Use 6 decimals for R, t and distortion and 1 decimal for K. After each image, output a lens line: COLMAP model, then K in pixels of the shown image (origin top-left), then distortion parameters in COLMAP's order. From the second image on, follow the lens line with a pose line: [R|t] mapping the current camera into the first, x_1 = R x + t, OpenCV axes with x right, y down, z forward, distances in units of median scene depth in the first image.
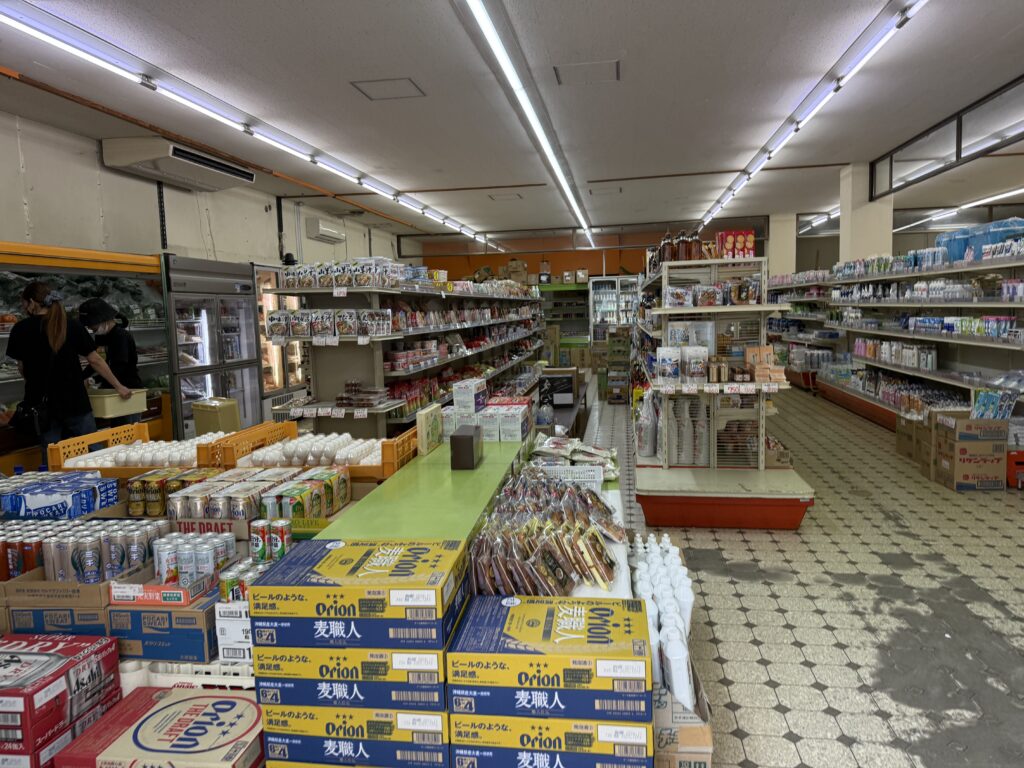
lens RADIAL K [[731.2, 0, 516.4], [0, 731.2, 383.9], [0, 0, 1]] dist [-0.007909, -0.006027]
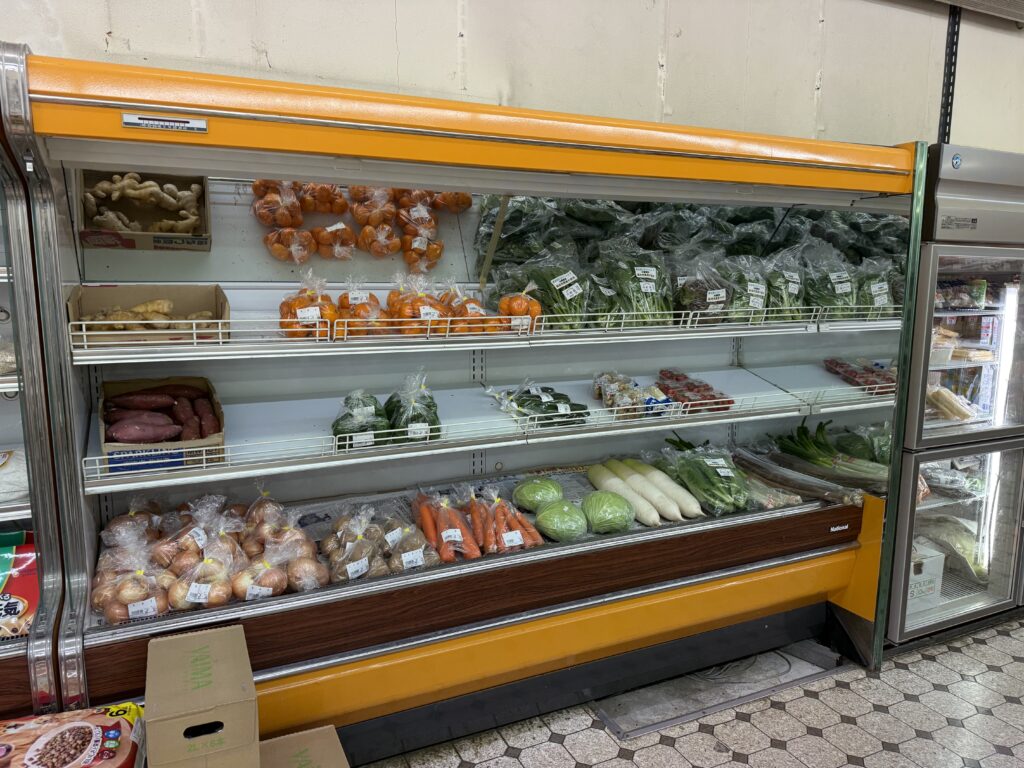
lens RADIAL K [[731.2, 0, 512.7], [0, 731.2, 385.4], [0, 0, 1]] dist [-0.007909, -0.006027]
pose [[0.553639, 0.160575, -0.817129, -0.255357], [-0.100047, 0.986952, 0.126161, -0.074502], [0.826725, 0.011904, 0.562480, 0.570678]]
